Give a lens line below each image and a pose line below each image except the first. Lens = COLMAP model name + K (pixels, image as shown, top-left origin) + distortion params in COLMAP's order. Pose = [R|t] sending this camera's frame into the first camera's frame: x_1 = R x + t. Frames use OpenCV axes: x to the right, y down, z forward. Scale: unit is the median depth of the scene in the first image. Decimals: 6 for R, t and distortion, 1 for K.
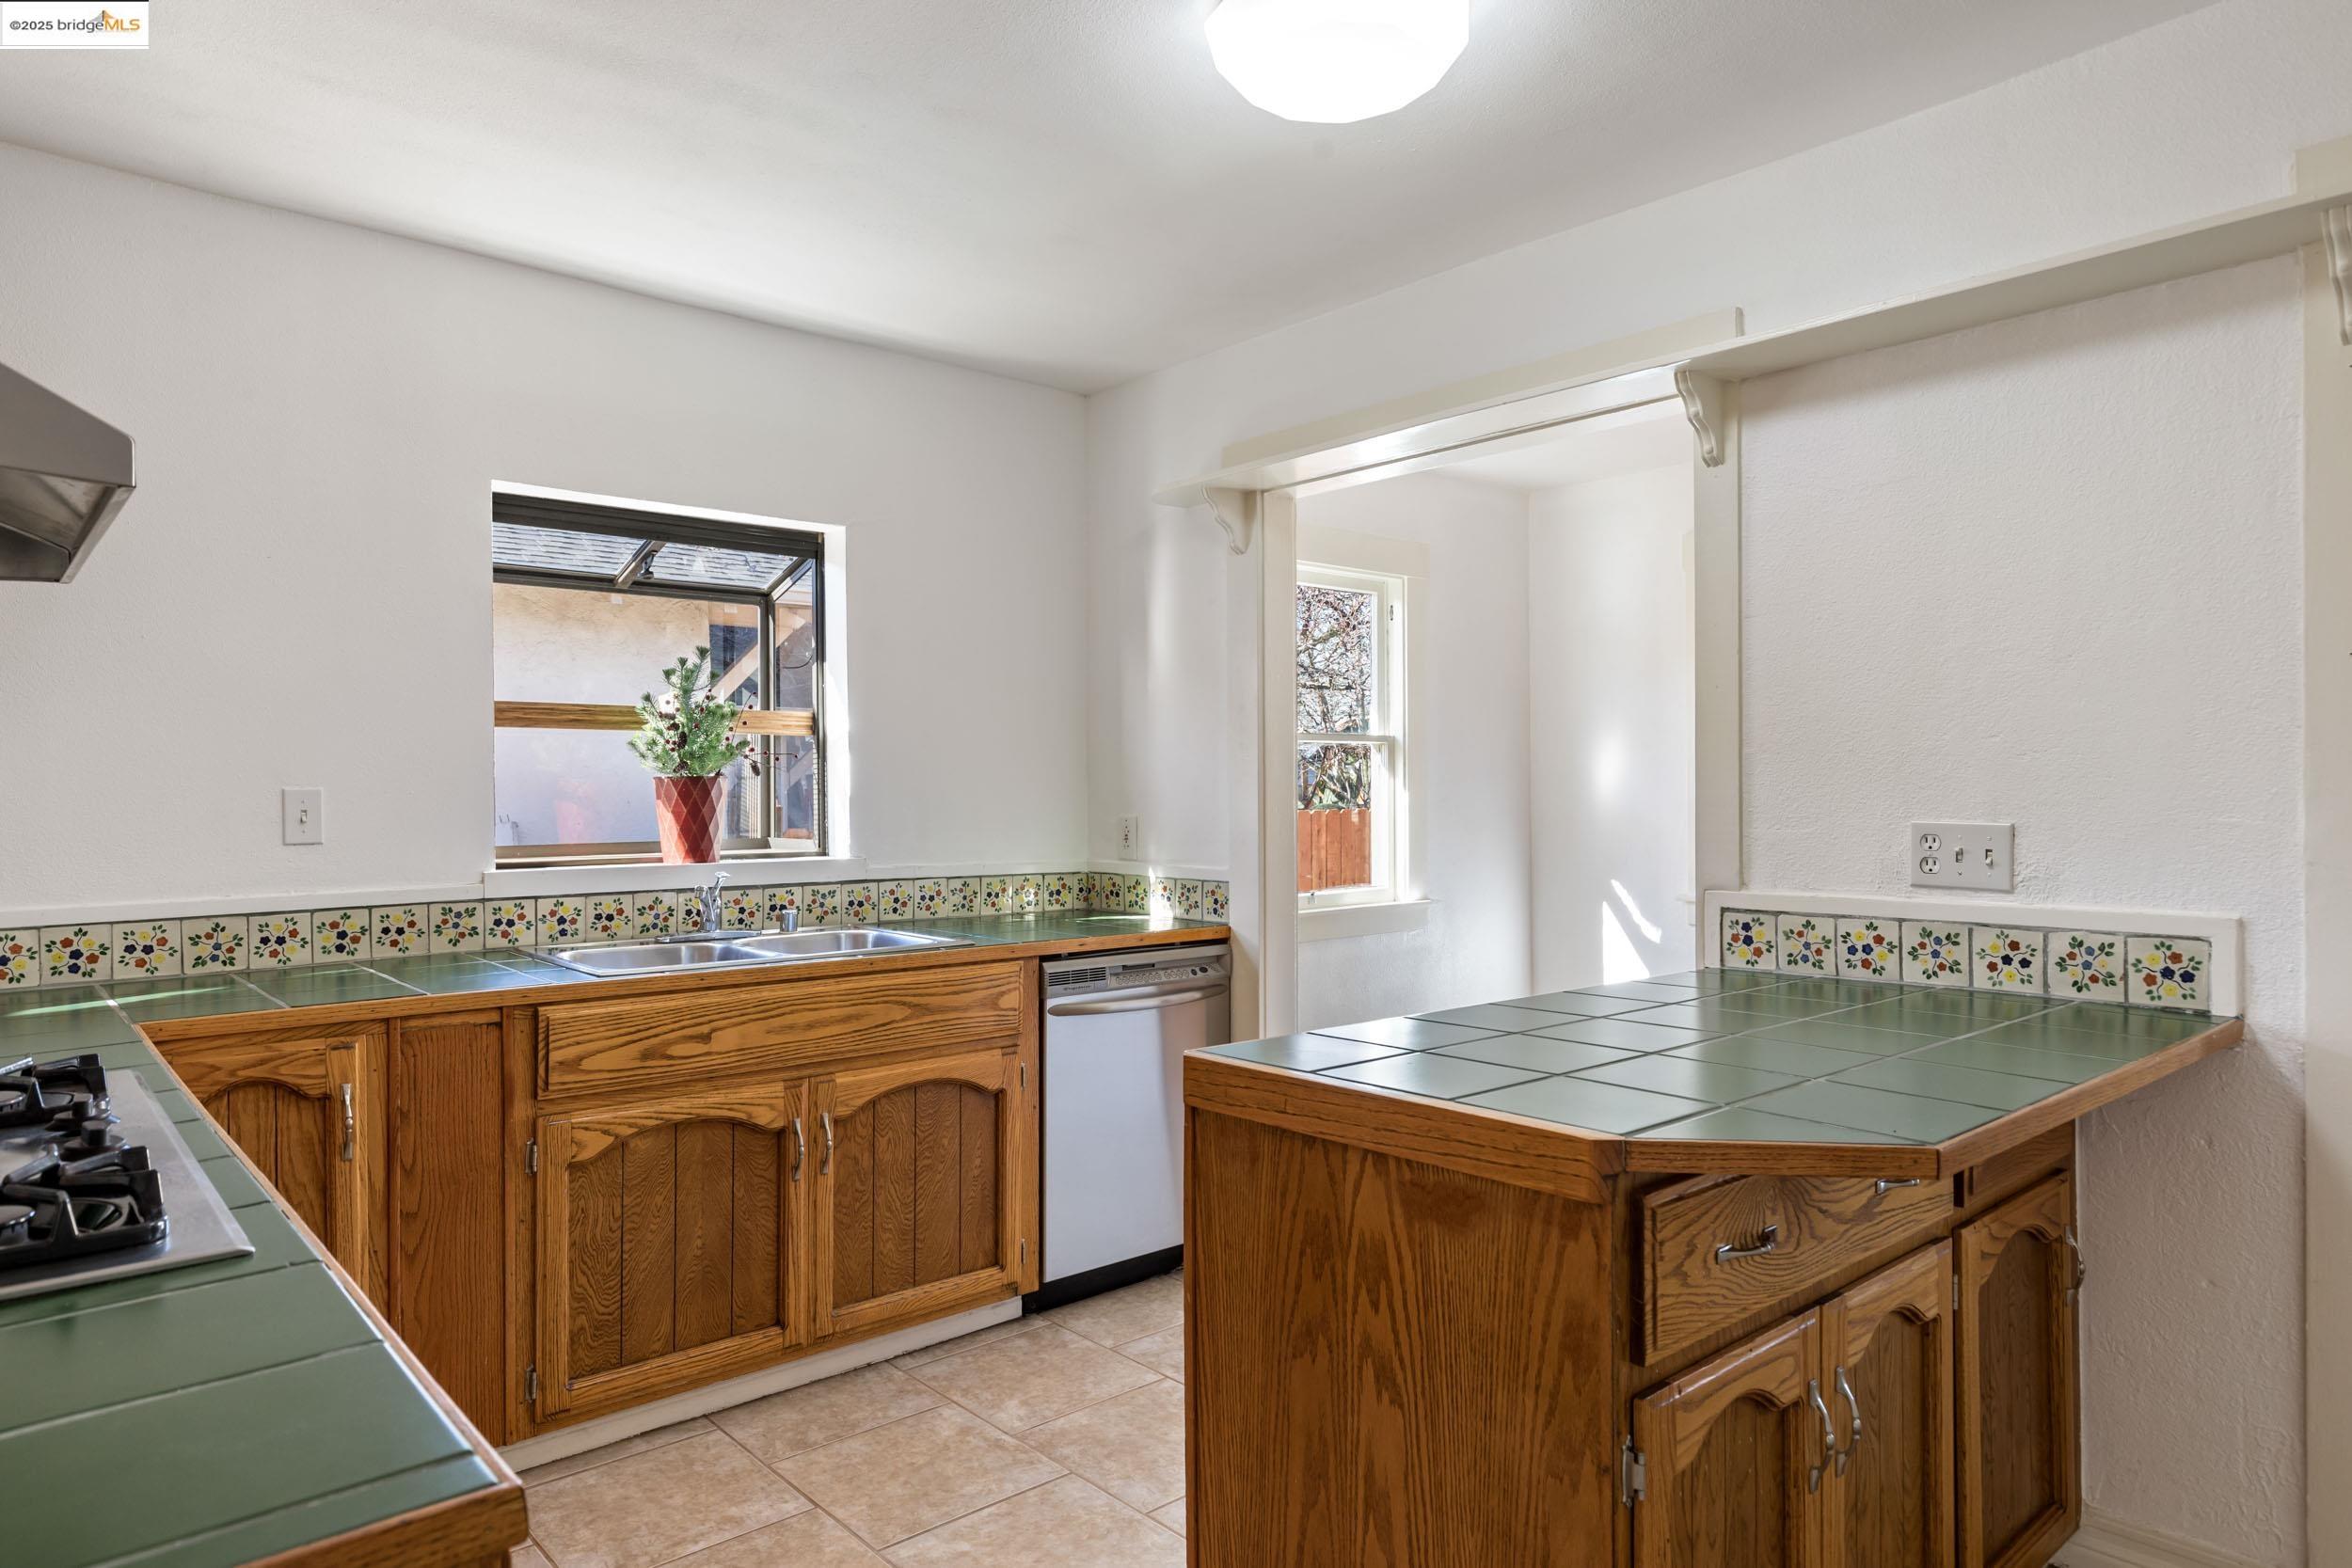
lens RADIAL K [[1388.4, 0, 1176.0], [0, 1388.4, 784.0], [0, 0, 1]] dist [0.001198, -0.000492]
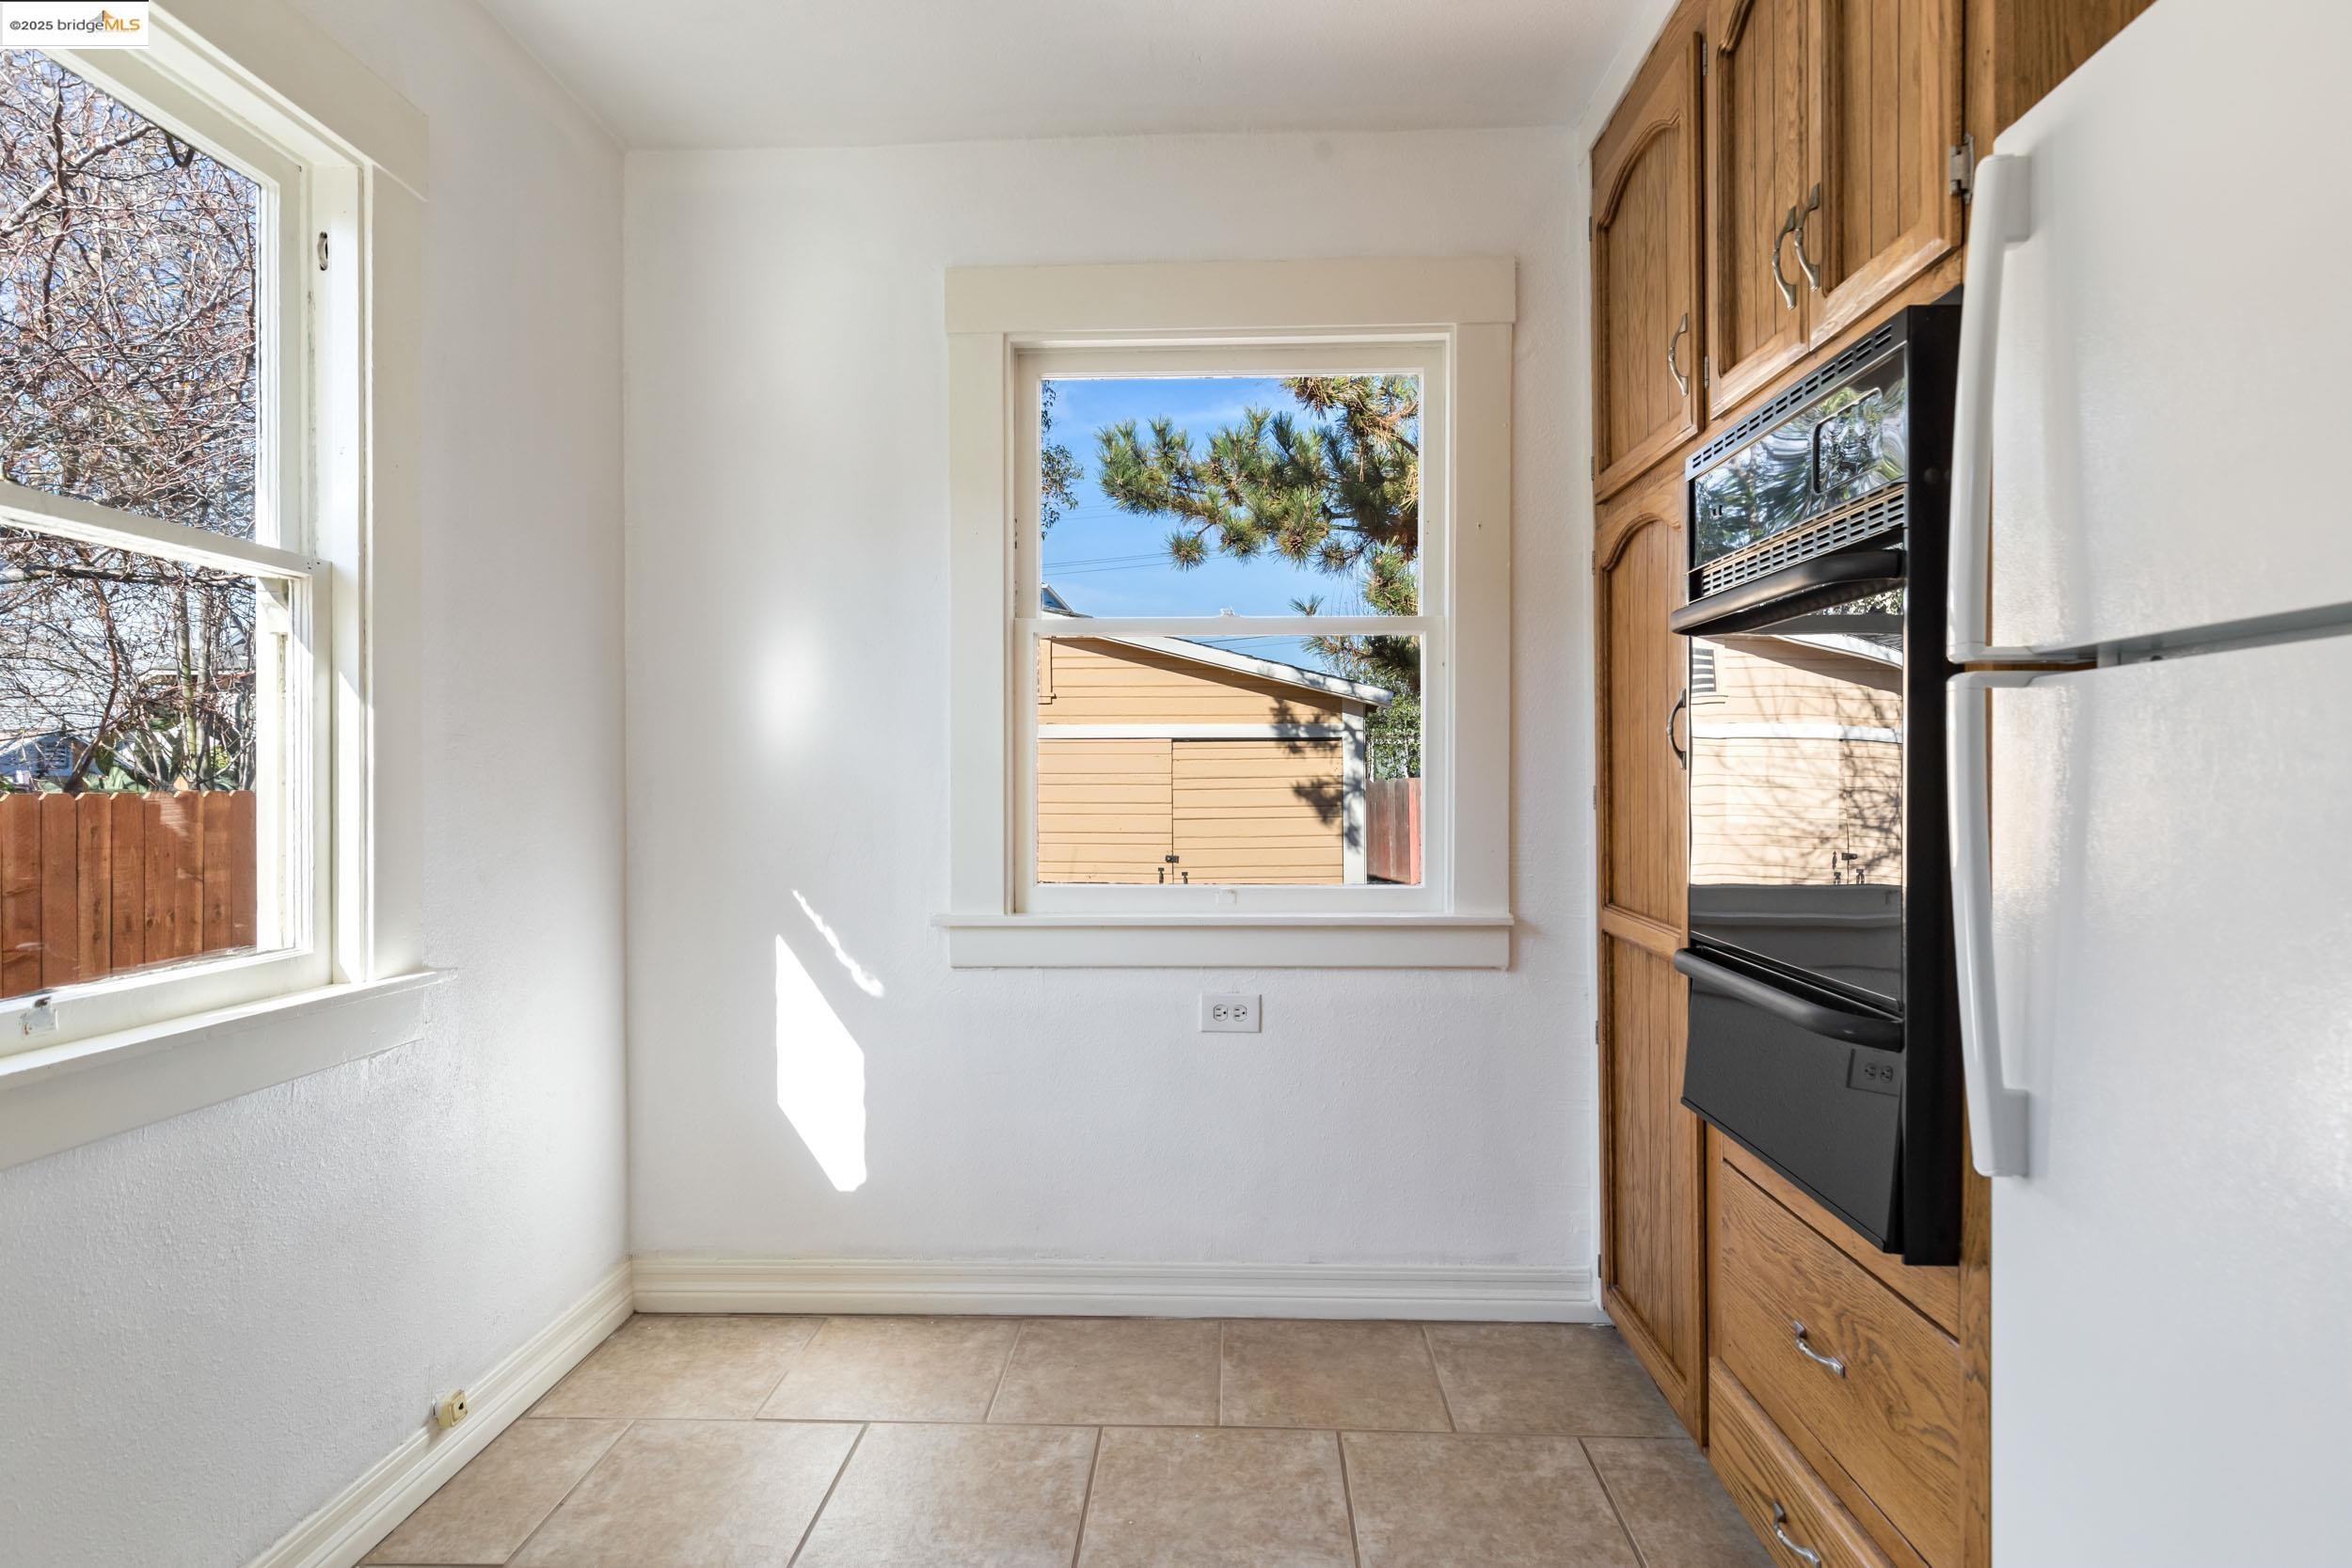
lens RADIAL K [[1259.0, 0, 1188.0], [0, 1259.0, 782.5], [0, 0, 1]] dist [-0.000116, -0.000805]
pose [[0.688210, 0.000828, 0.725511, 0.132611], [-0.003294, 0.999993, 0.001983, 0.049831], [-0.725504, -0.003754, 0.688208, 1.160212]]
